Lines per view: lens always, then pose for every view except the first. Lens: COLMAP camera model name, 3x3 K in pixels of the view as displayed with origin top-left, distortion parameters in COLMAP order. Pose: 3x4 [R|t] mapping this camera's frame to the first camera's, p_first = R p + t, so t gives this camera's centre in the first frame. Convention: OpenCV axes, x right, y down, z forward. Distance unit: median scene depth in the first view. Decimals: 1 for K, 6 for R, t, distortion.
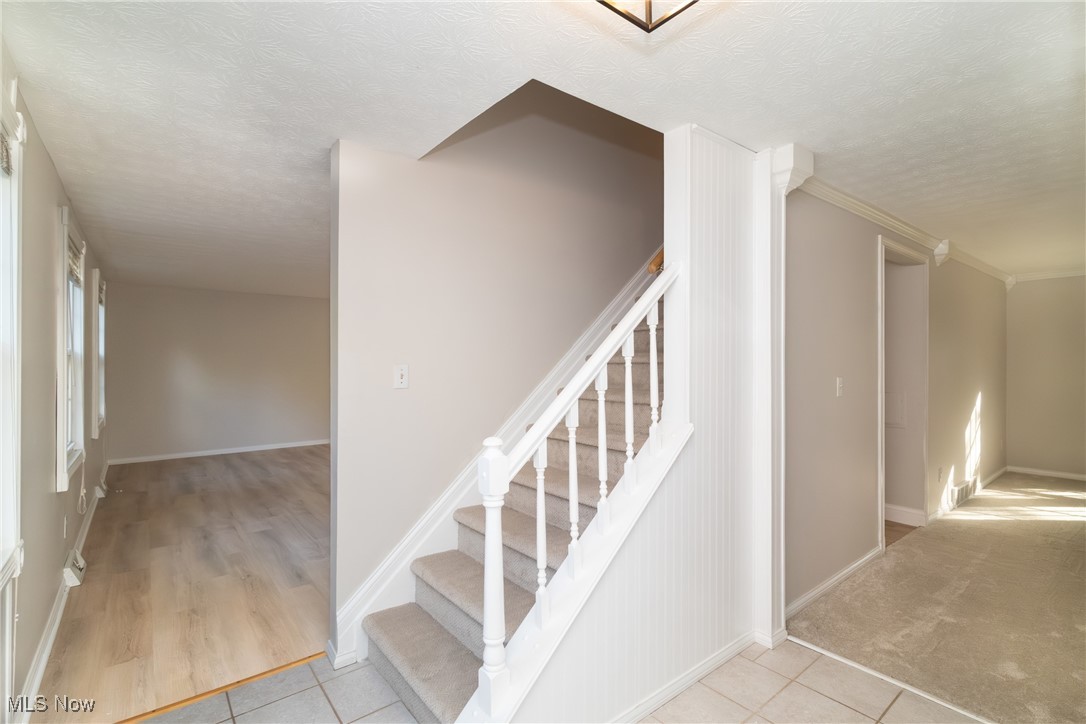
lens RADIAL K [[504.4, 0, 539.0], [0, 504.4, 358.0], [0, 0, 1]] dist [0.001284, 0.000518]
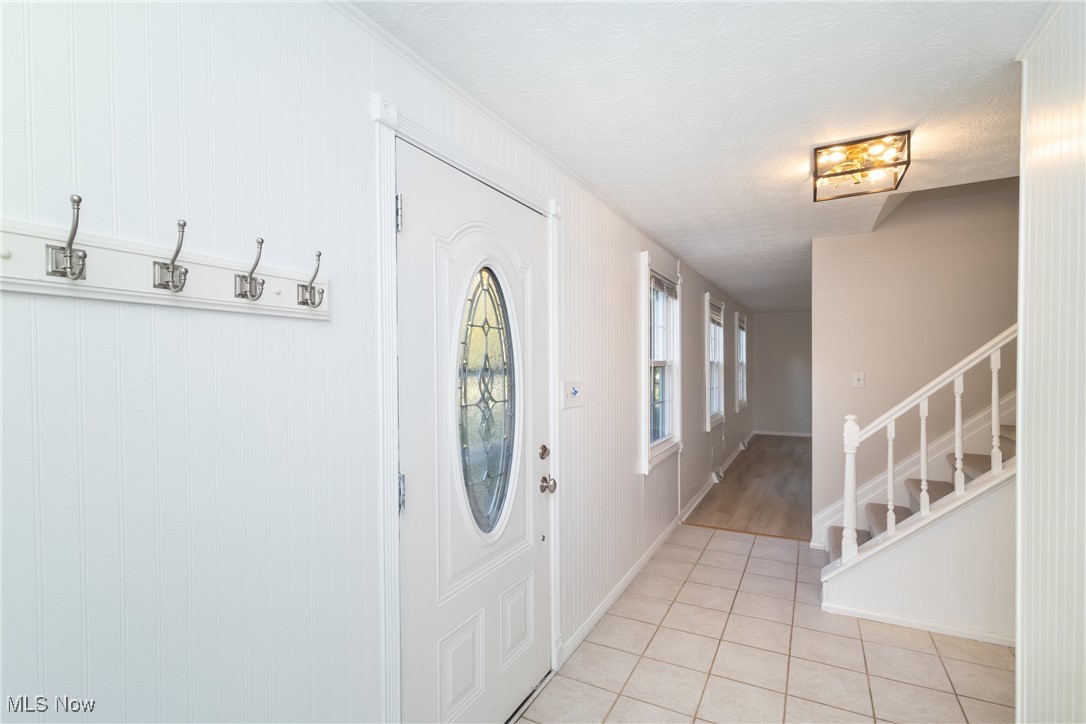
lens RADIAL K [[504.4, 0, 539.0], [0, 504.4, 358.0], [0, 0, 1]] dist [0.001284, 0.000518]
pose [[0.388890, -0.016098, -0.921144, 0.665758], [0.014857, 0.999827, -0.011201, -0.022841], [0.921164, -0.009329, 0.389062, -0.417185]]
